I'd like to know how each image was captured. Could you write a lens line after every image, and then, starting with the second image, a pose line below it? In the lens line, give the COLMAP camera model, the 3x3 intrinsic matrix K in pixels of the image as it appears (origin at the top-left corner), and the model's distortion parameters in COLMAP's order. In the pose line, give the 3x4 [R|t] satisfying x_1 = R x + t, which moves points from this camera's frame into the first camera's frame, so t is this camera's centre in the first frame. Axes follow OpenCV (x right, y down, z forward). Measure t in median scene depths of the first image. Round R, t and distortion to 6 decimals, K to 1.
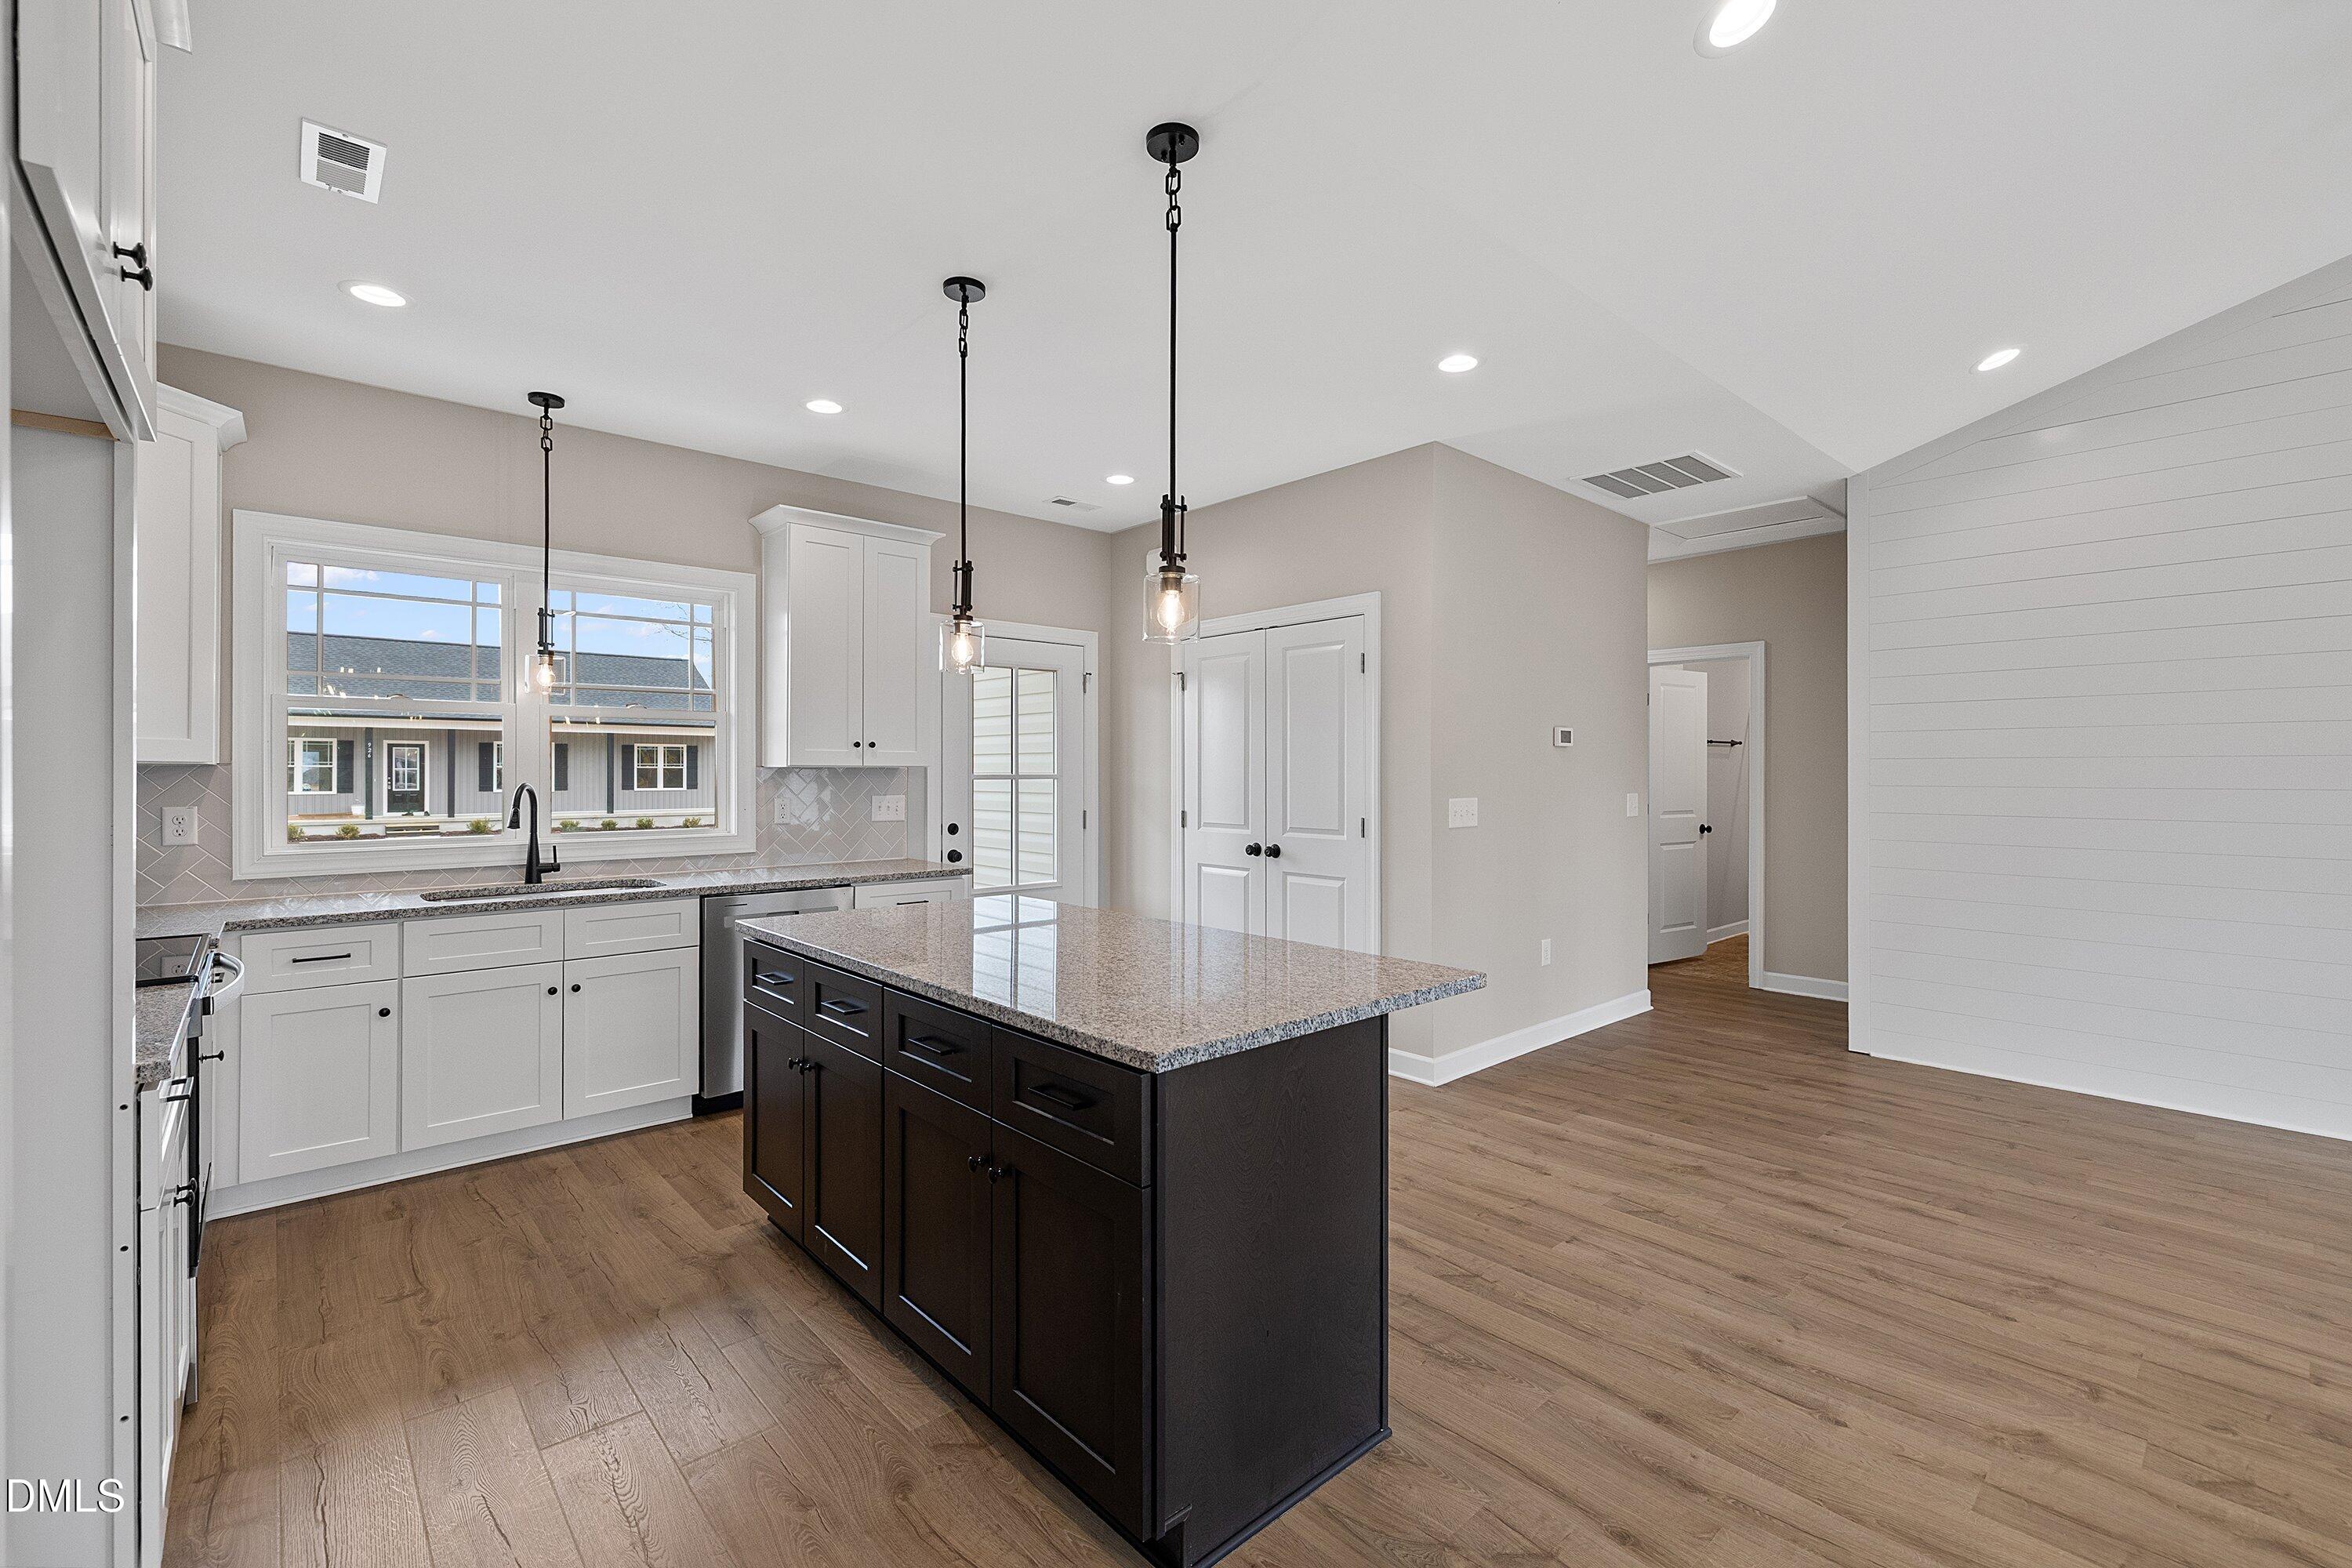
lens RADIAL K [[1006.3, 0, 1173.9], [0, 1006.3, 771.7], [0, 0, 1]] dist [0.000427, -0.000450]
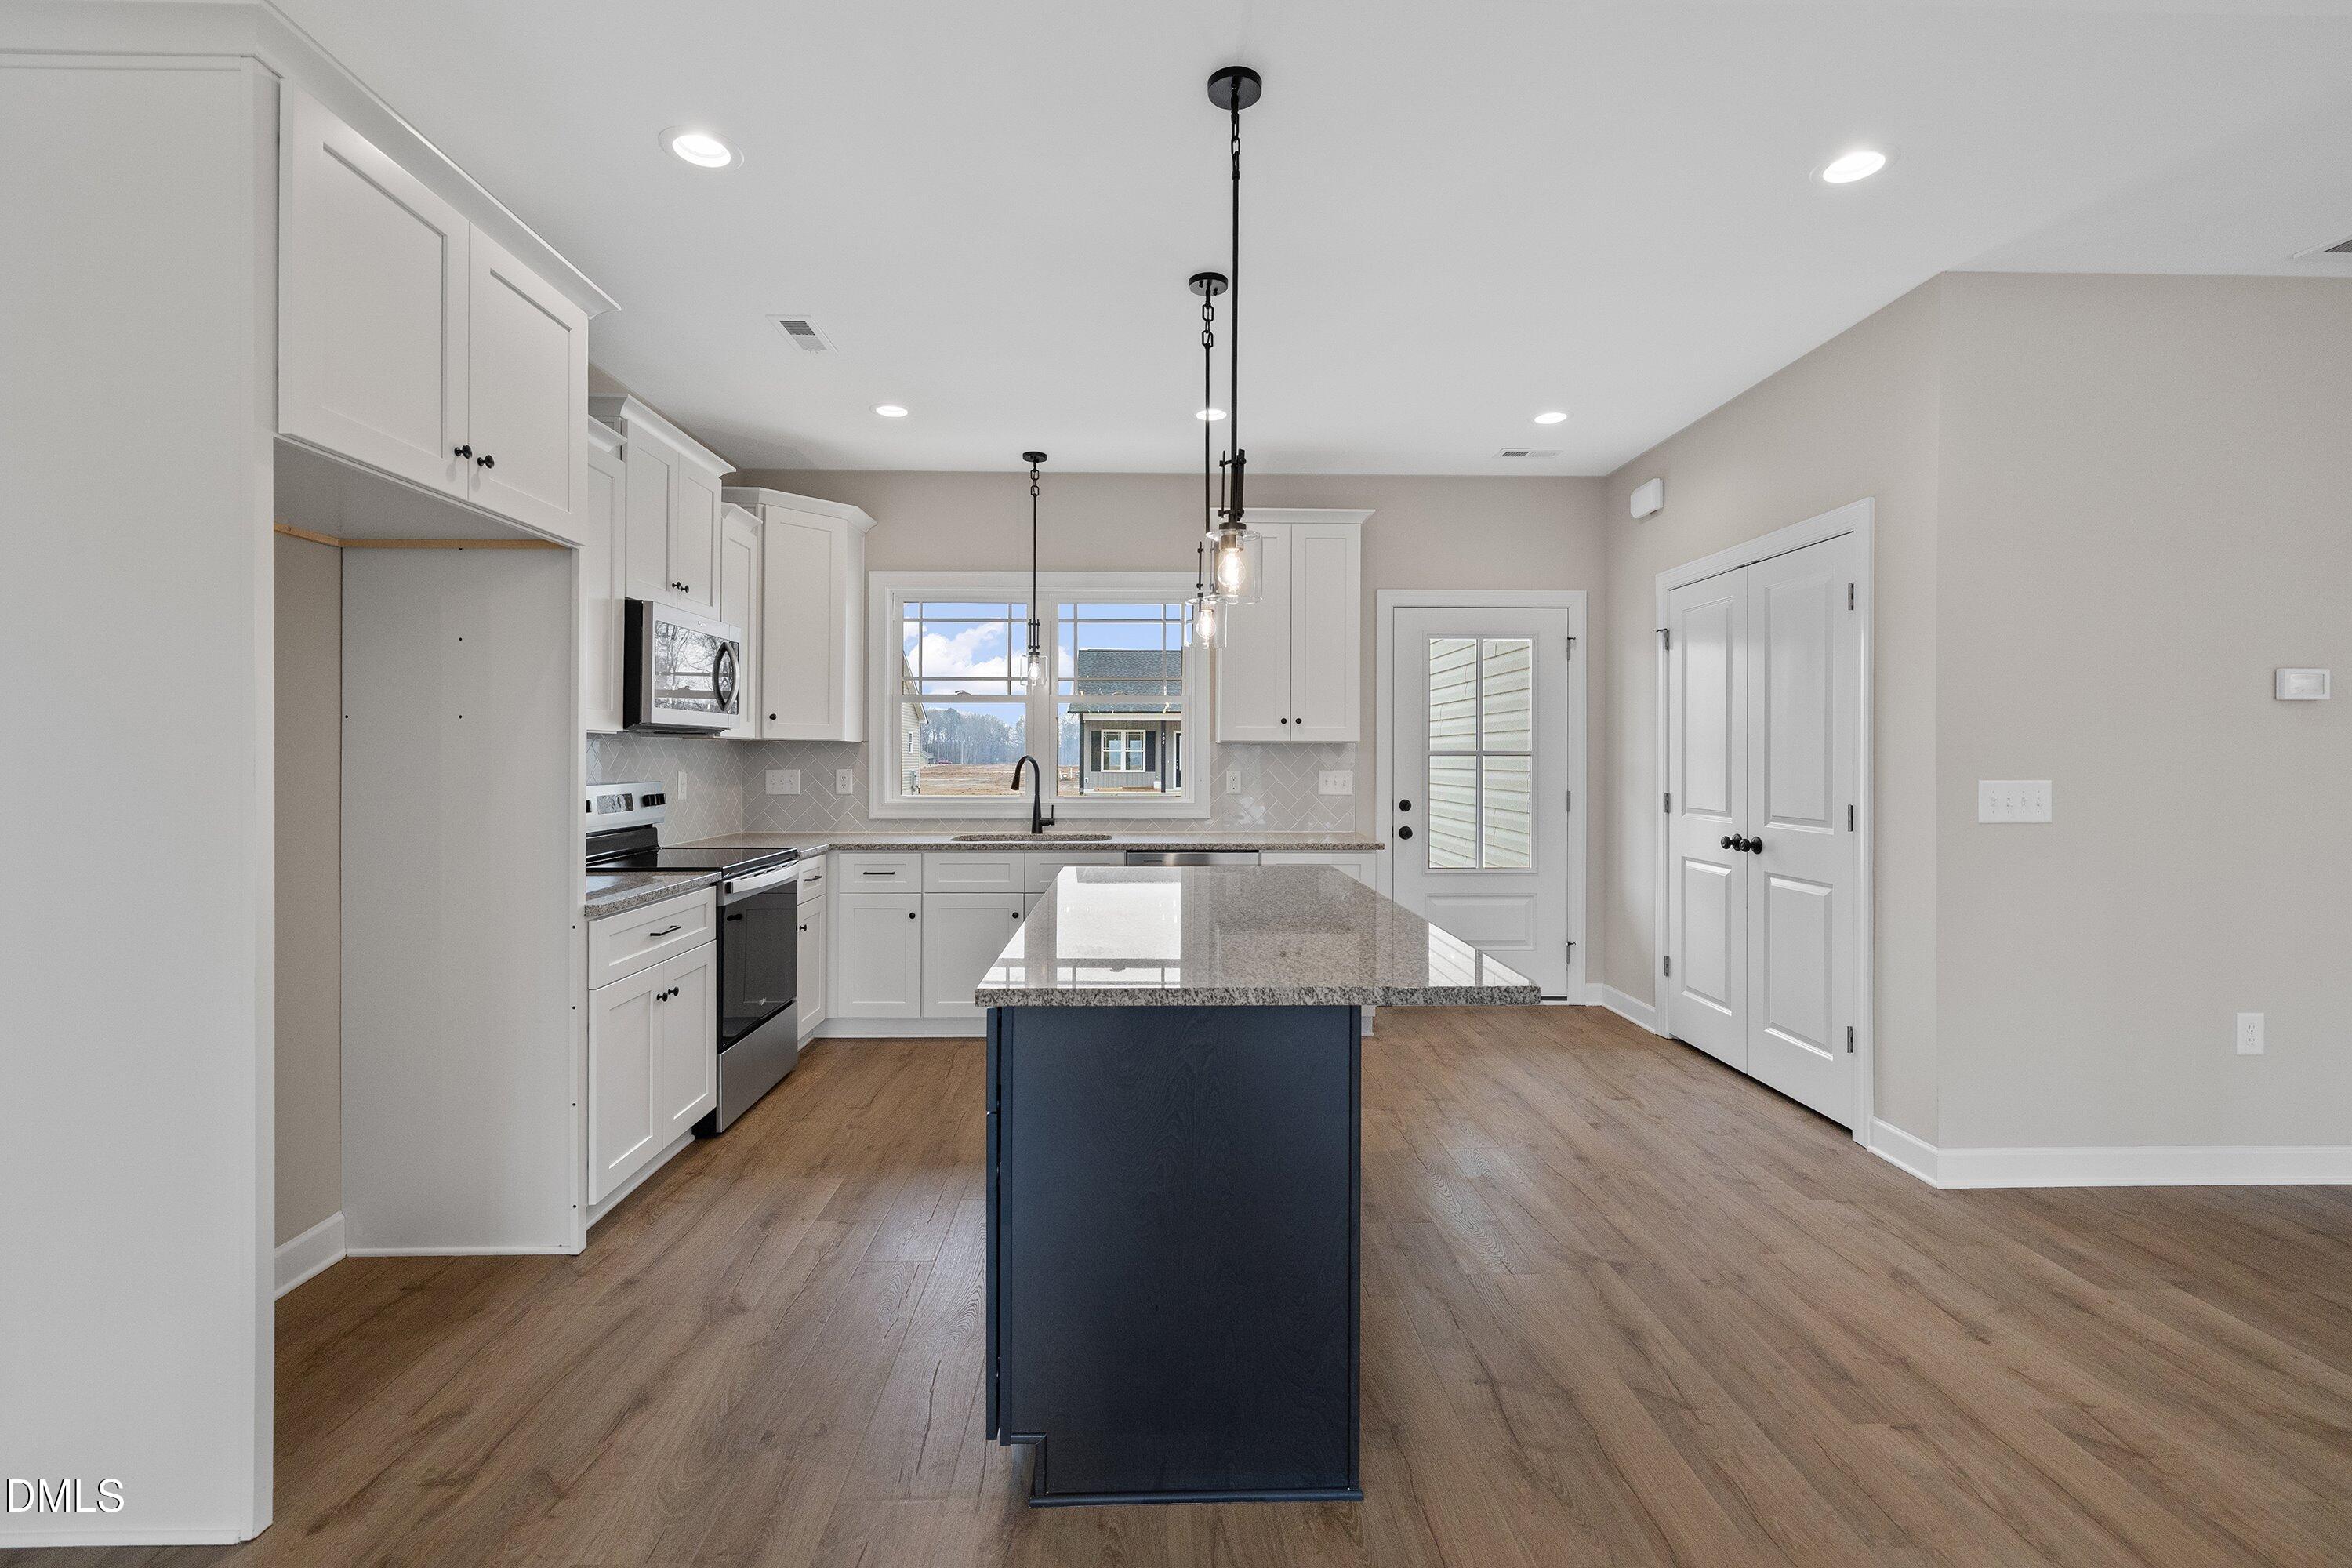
lens RADIAL K [[1014.9, 0, 1171.6], [0, 1014.9, 757.8], [0, 0, 1]] dist [-0.000359, -0.000160]
pose [[0.762761, 0.001679, -0.646678, 0.388278], [-0.001619, 0.999998, 0.000687, 0.015226], [0.646678, 0.000523, 0.762763, 0.140132]]
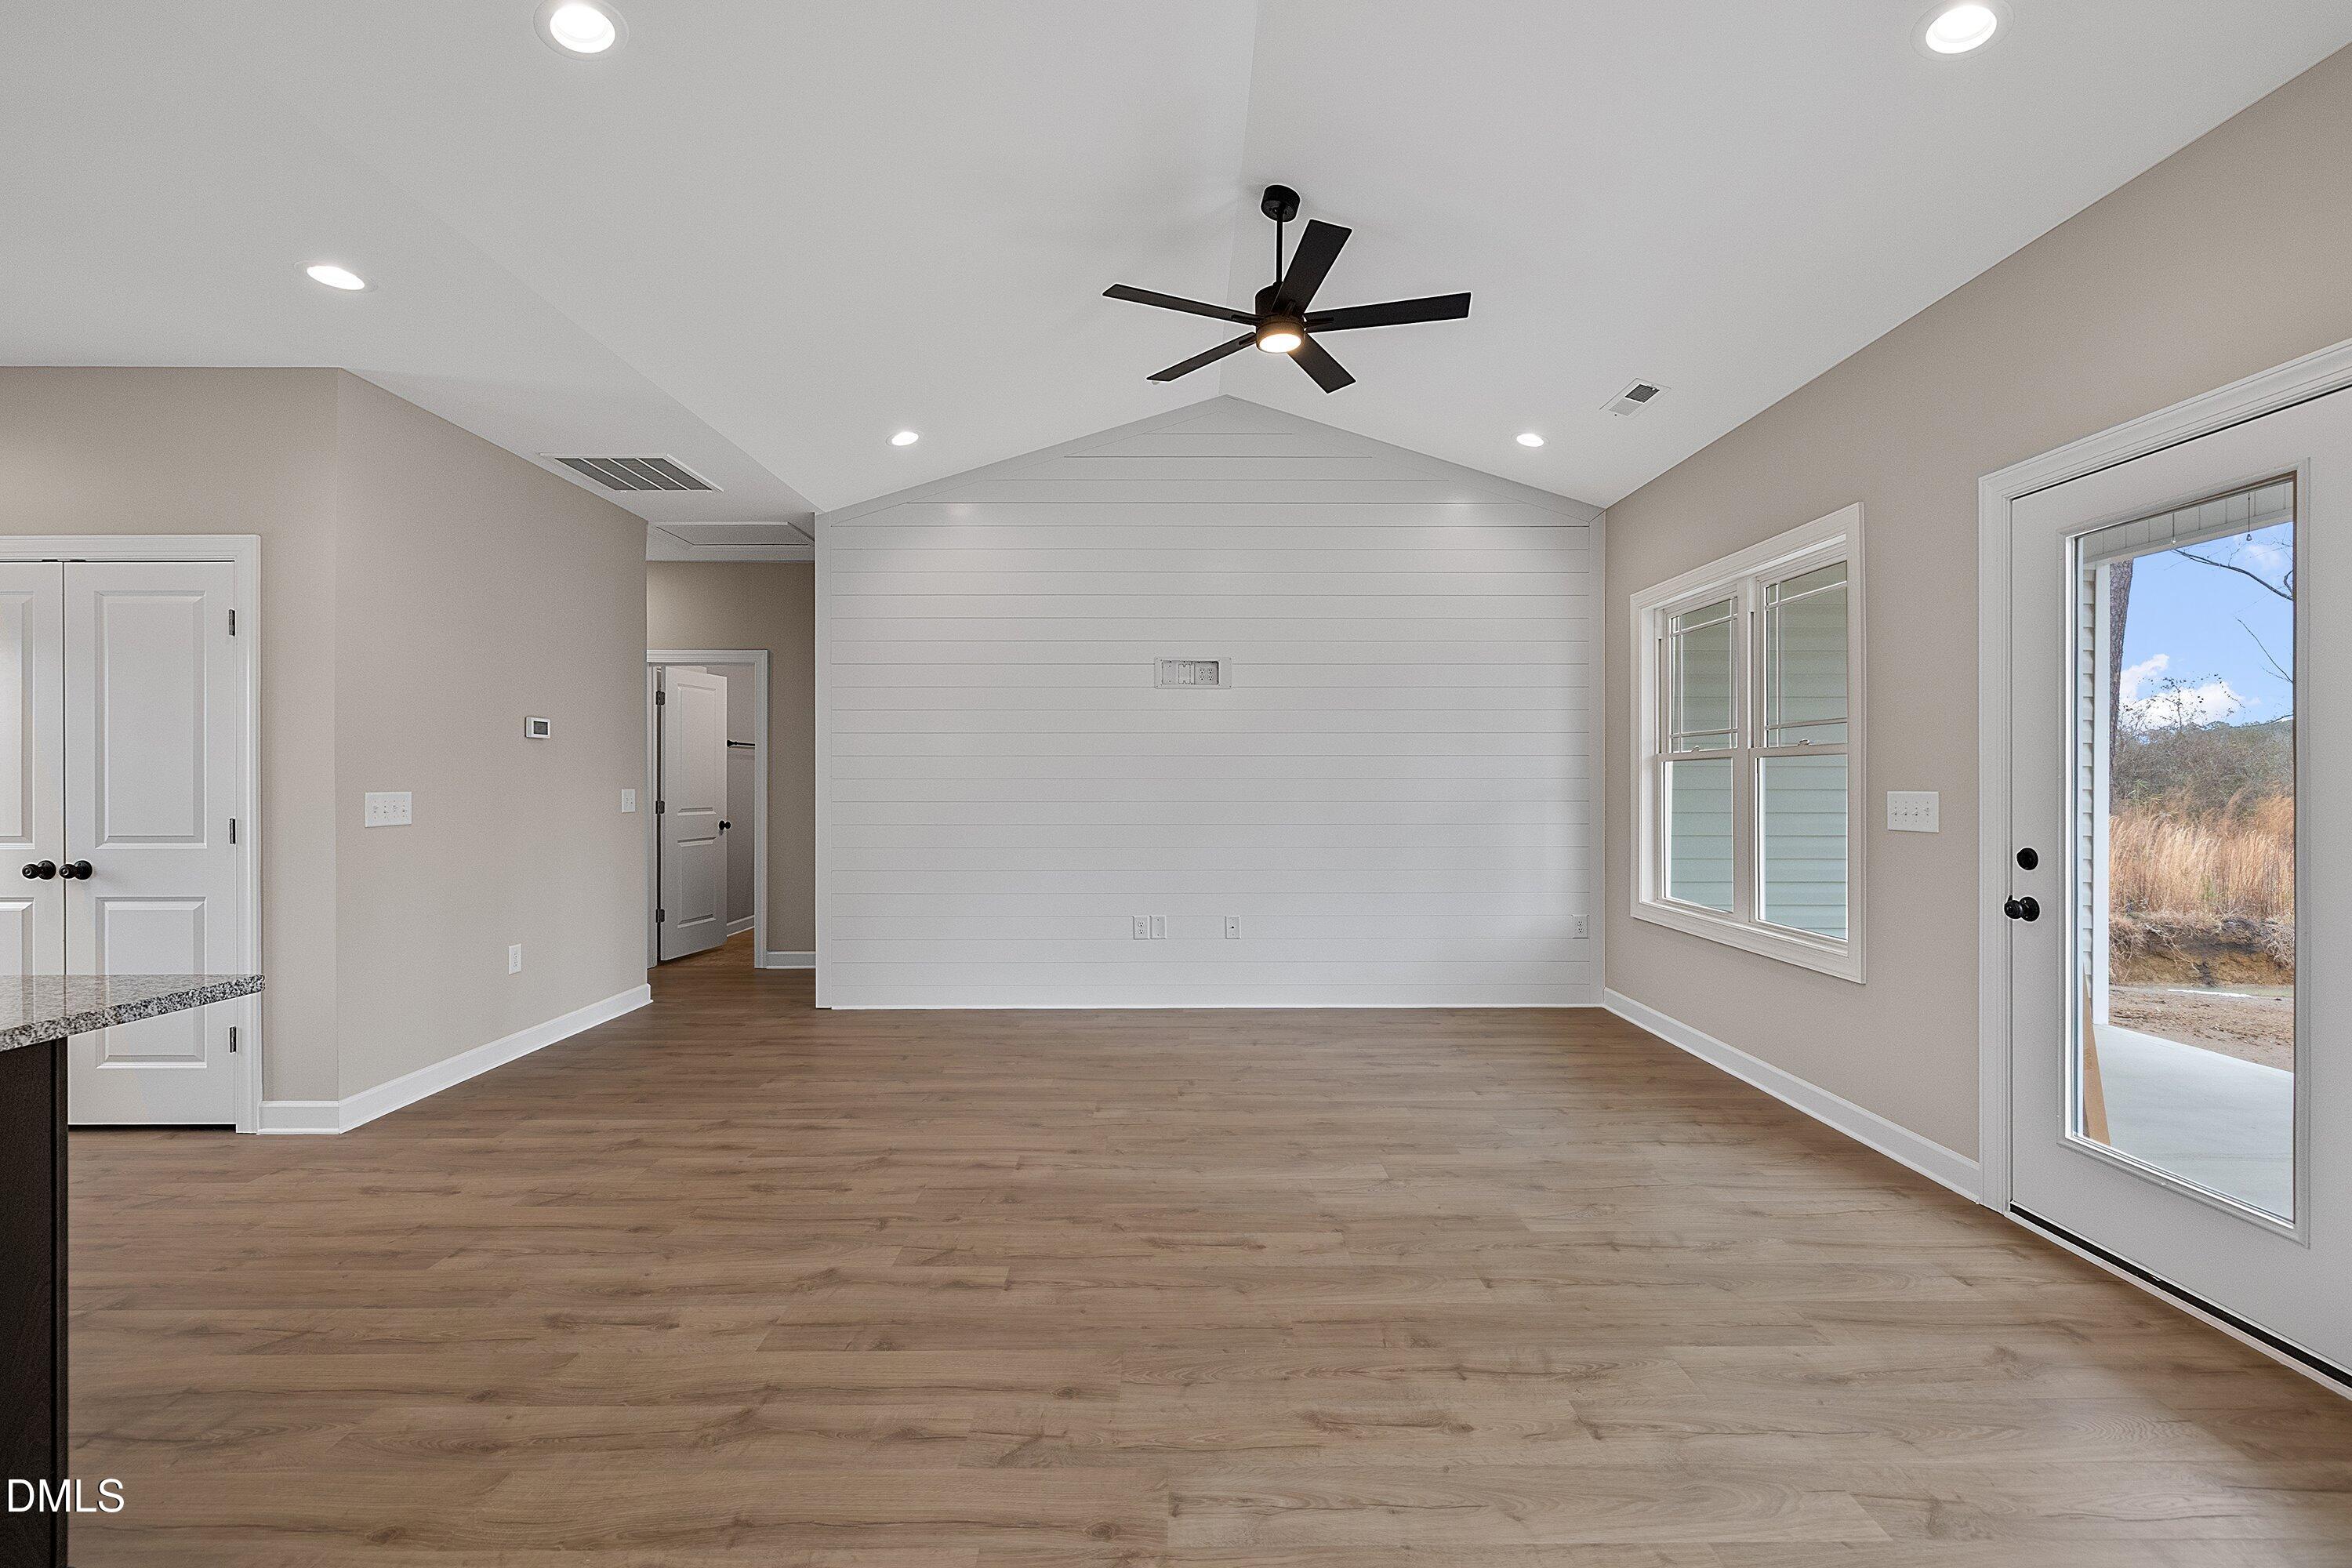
lens RADIAL K [[999.0, 0, 1176.0], [0, 999.0, 784.0], [0, 0, 1]] dist [0.001245, 0.000003]
pose [[0.661961, -0.003492, 0.749530, 0.120431], [0.001350, 0.999993, 0.003467, 0.022815], [-0.749537, -0.001283, 0.661961, -0.098544]]
